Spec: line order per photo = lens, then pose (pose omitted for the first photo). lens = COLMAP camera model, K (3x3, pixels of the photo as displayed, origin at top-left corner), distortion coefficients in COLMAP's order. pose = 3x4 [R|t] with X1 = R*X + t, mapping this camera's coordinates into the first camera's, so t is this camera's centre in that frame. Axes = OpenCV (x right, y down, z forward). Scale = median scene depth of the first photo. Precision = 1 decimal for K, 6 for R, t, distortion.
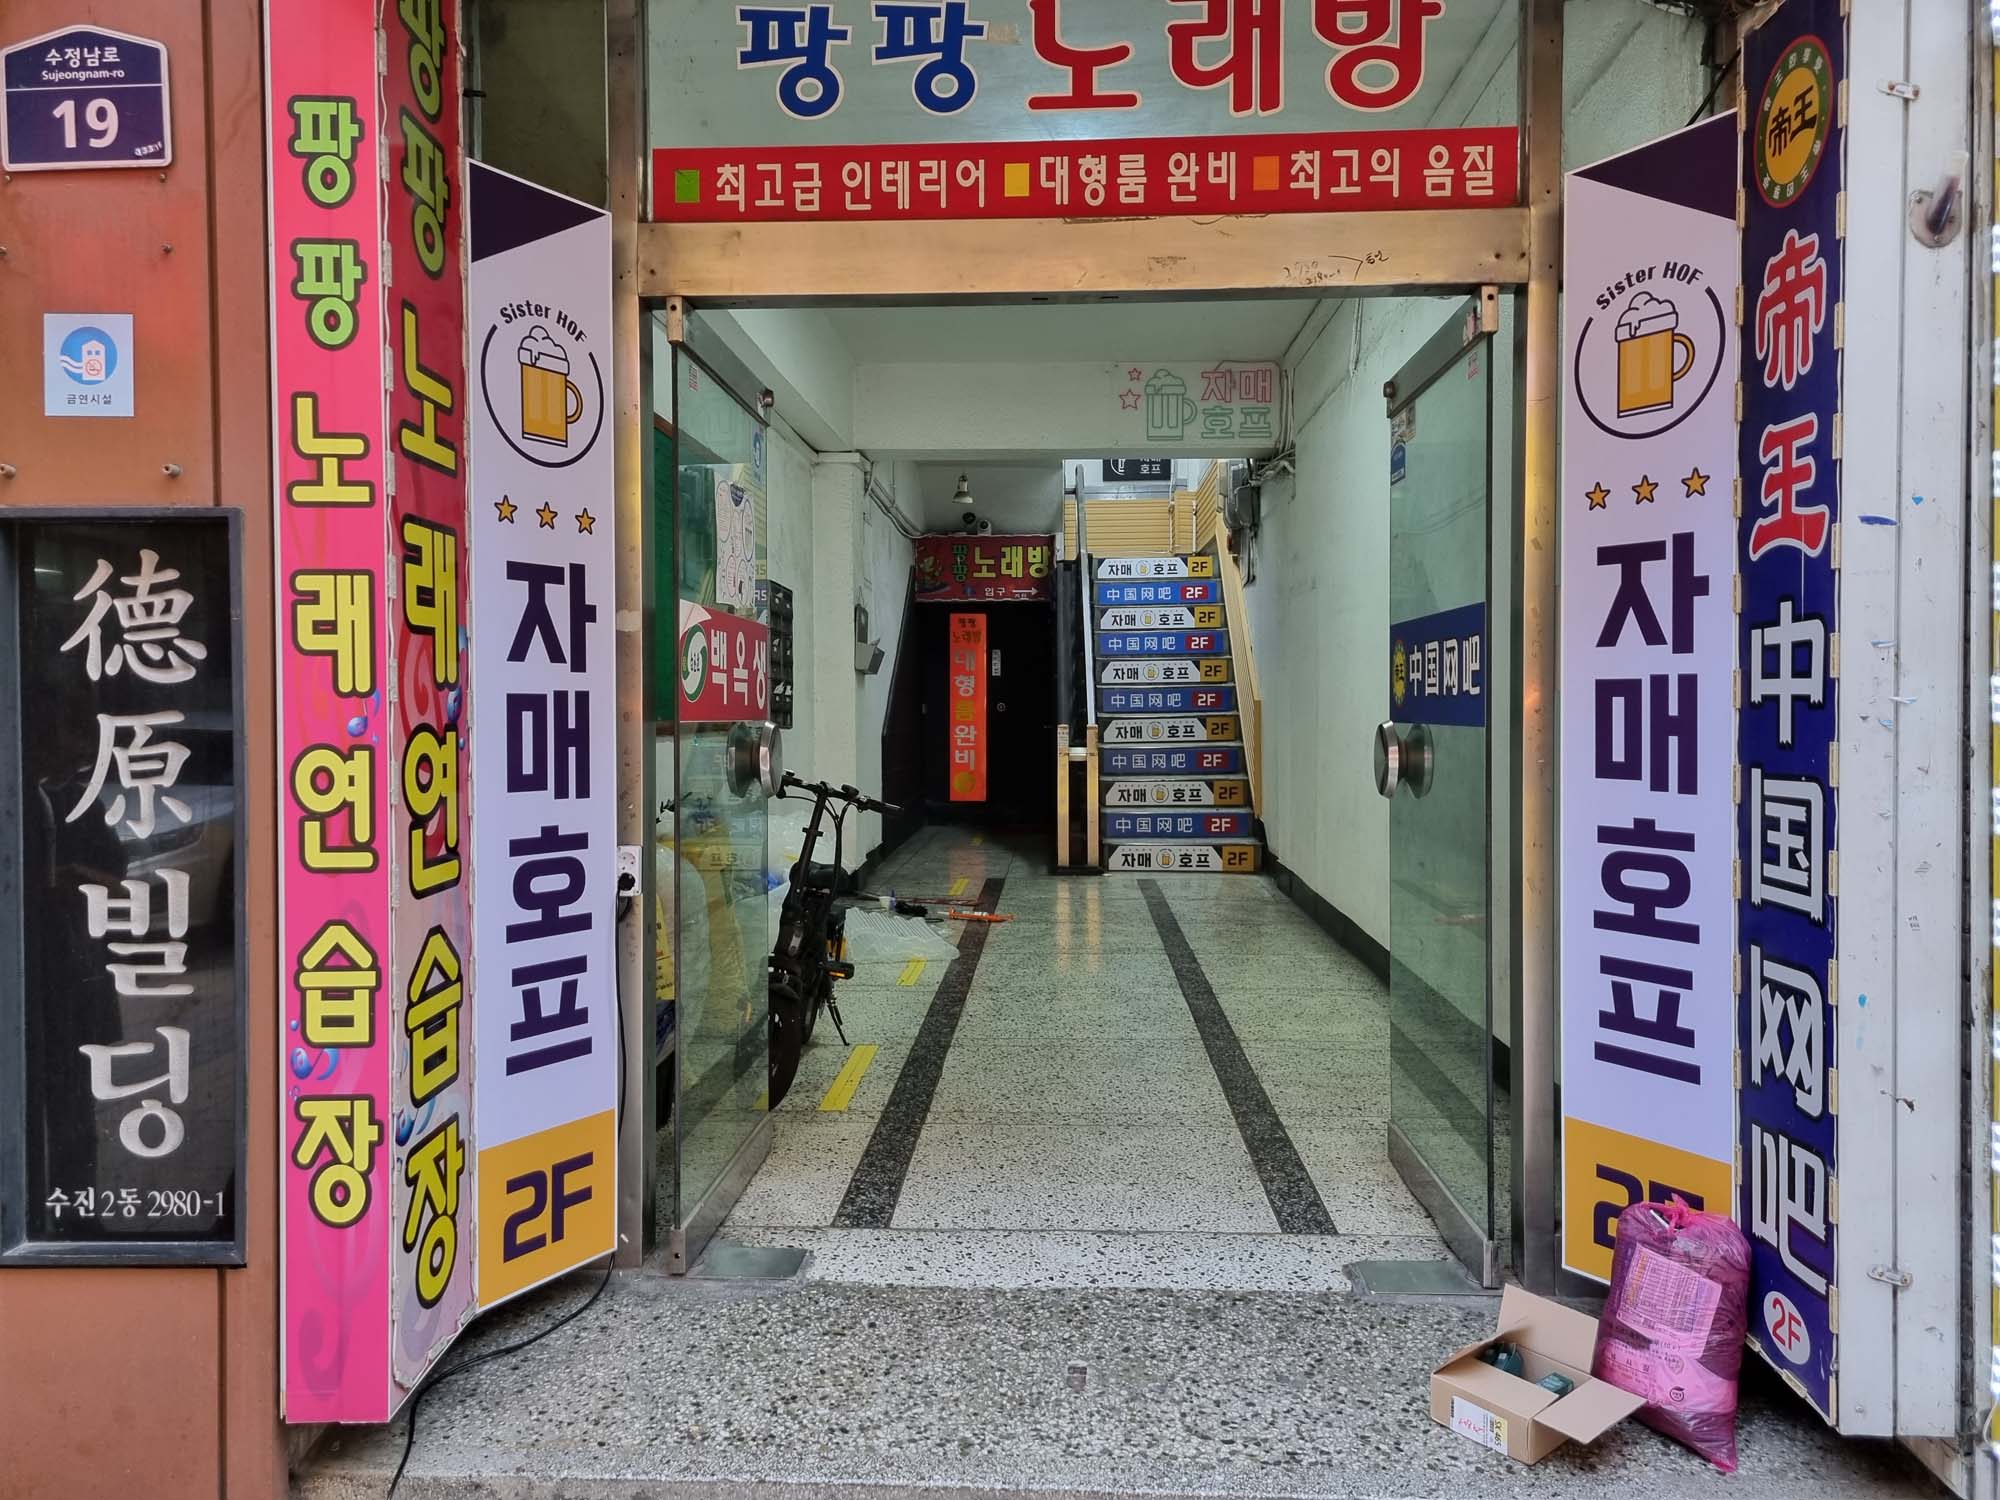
lens RADIAL K [[1506.3, 0, 1000.6], [0, 1506.3, 751.1], [0, 0, 1]] dist [0.045027, -0.030558]
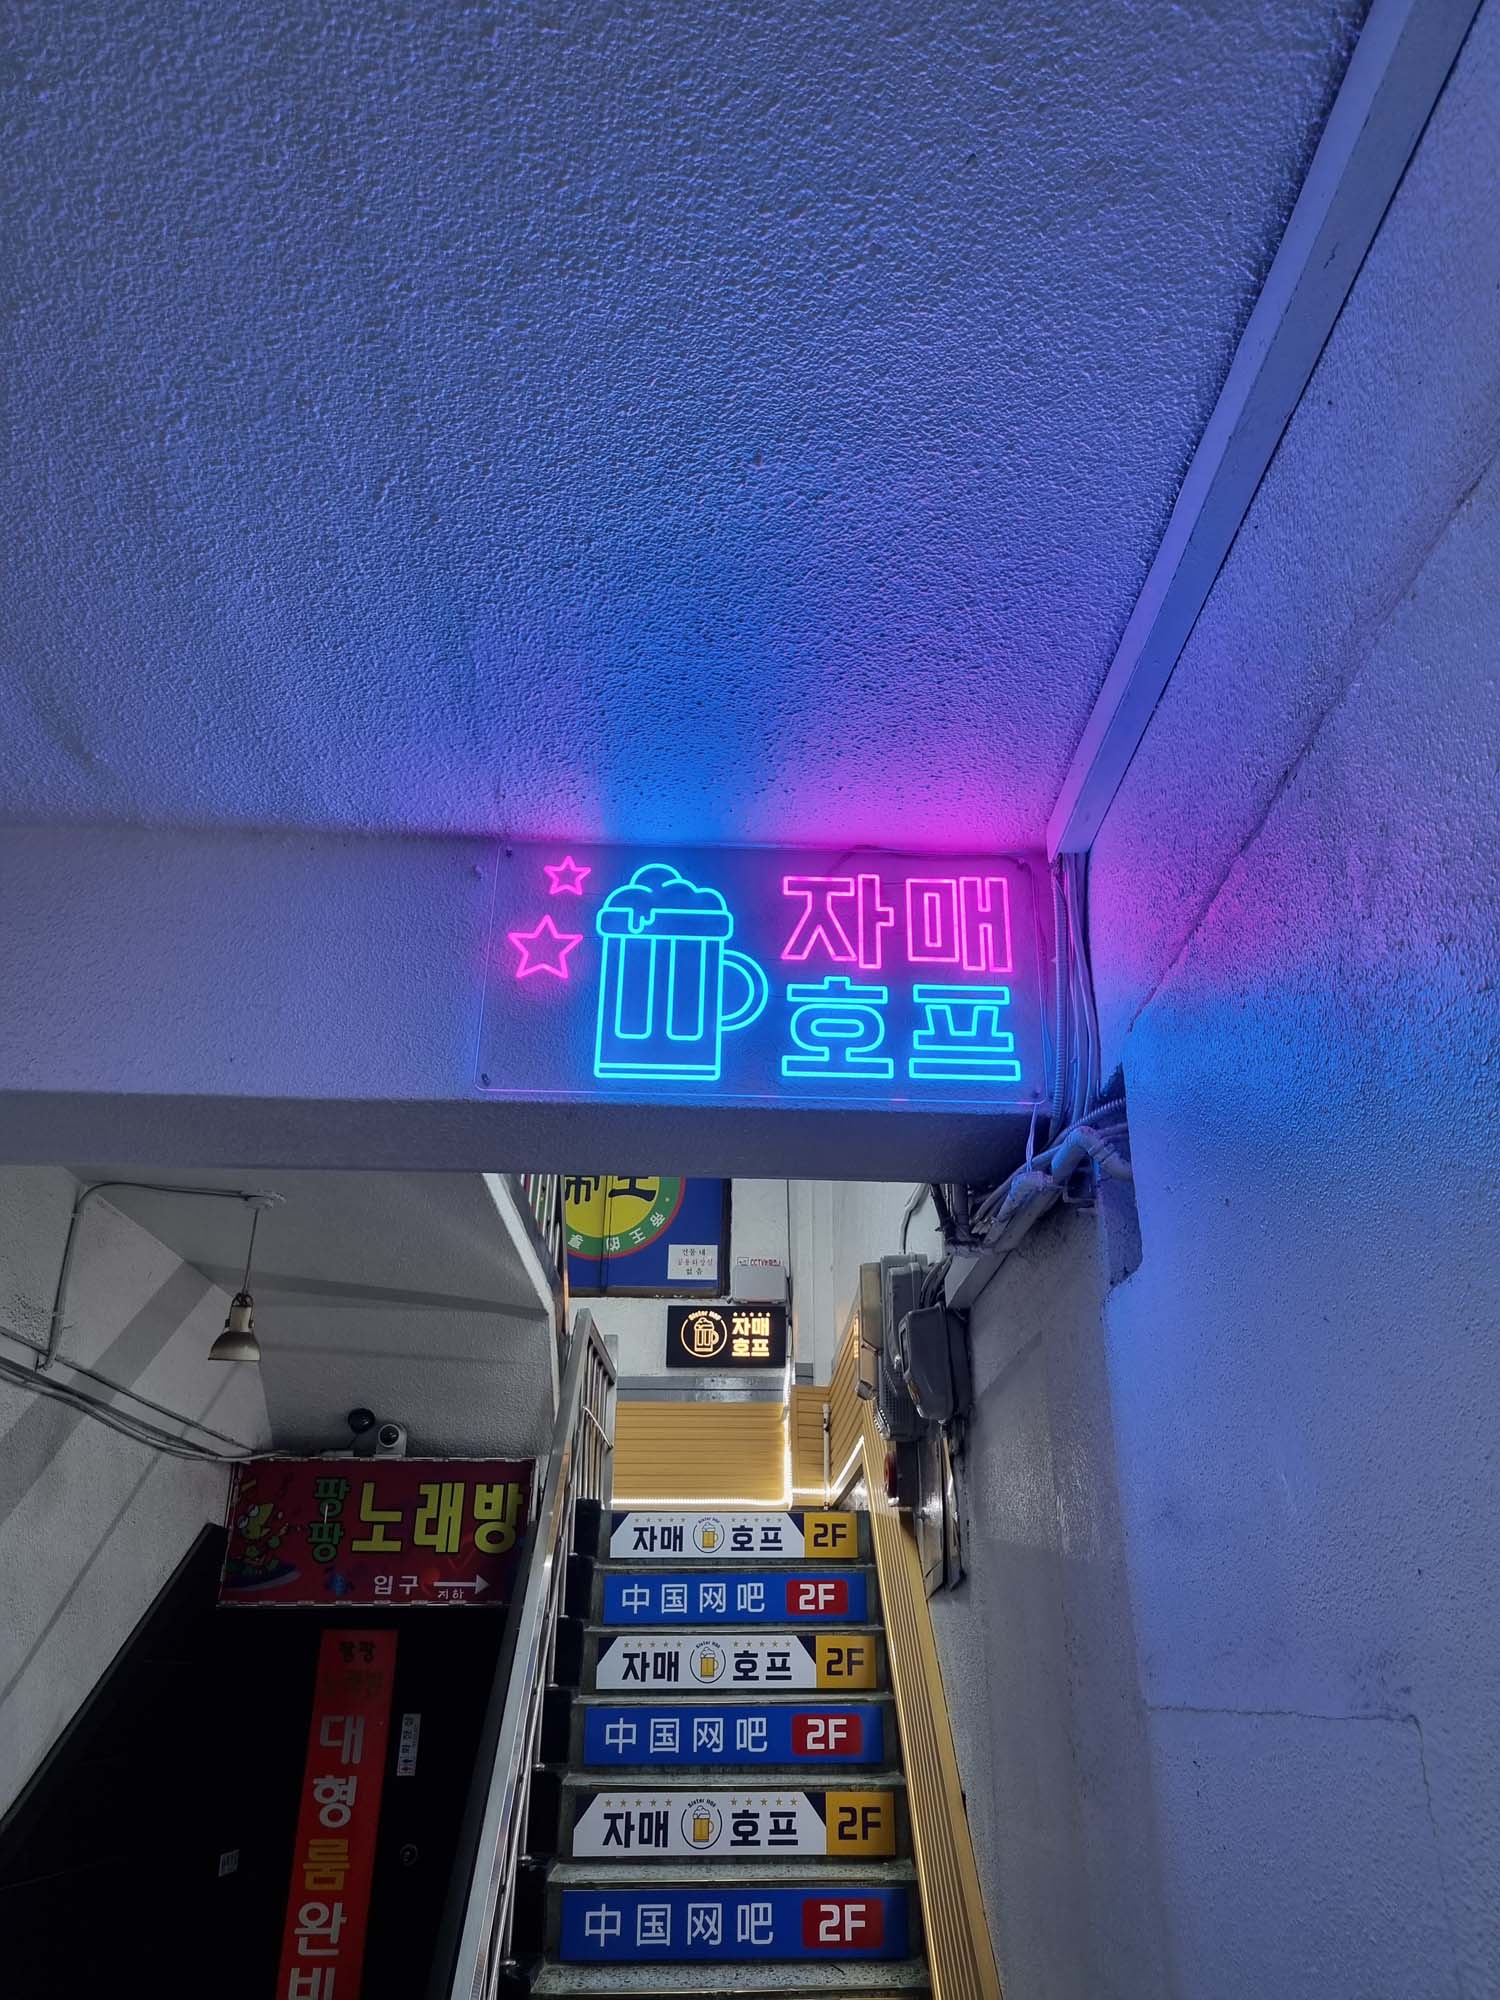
lens RADIAL K [[1506.3, 0, 790.0], [0, 1506.3, 960.8], [0, 0, 1]] dist [0.045027, -0.030558]
pose [[0.996061, 0.044642, 0.076614, 0.073561], [-0.004478, 0.888243, -0.459351, -0.062337], [-0.088558, 0.457199, 0.884945, 0.488630]]
